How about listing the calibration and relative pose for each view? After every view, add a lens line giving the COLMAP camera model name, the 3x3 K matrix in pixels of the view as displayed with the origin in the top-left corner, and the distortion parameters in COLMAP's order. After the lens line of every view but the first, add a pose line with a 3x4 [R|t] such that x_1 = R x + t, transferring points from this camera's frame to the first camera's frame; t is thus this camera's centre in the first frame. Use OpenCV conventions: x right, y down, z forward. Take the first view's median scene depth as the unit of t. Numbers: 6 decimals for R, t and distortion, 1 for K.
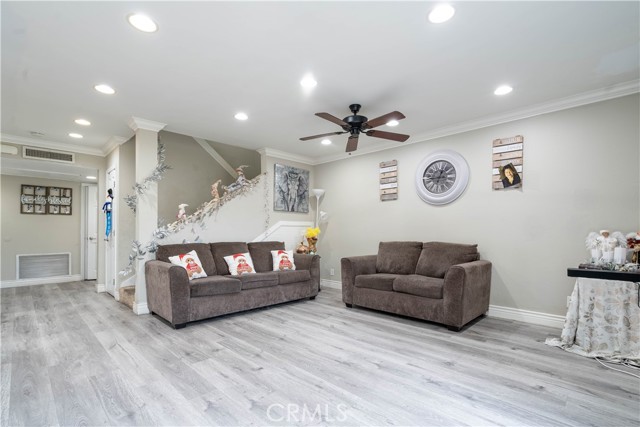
lens RADIAL K [[295.5, 0, 312.5], [0, 295.5, 233.4], [0, 0, 1]] dist [-0.005056, 0.000562]
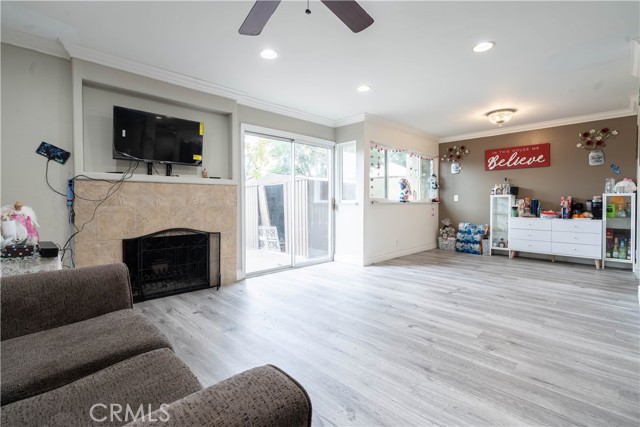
lens RADIAL K [[295.5, 0, 311.6], [0, 295.5, 203.8], [0, 0, 1]] dist [-0.005056, 0.000562]
pose [[-0.999850, 0.001328, 0.017272, 0.137255], [0.001463, 0.999968, 0.007840, -0.005044], [-0.017261, 0.007864, -0.999820, 1.682167]]
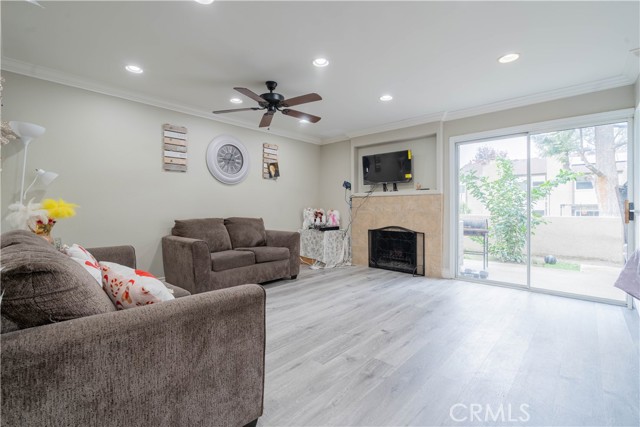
lens RADIAL K [[295.5, 0, 318.9], [0, 295.5, 210.6], [0, 0, 1]] dist [-0.005056, 0.000562]
pose [[-0.047947, -0.008339, 0.998815, -1.029155], [0.002657, 0.999961, 0.008476, -0.007424], [-0.998846, 0.003060, -0.047923, 1.042564]]
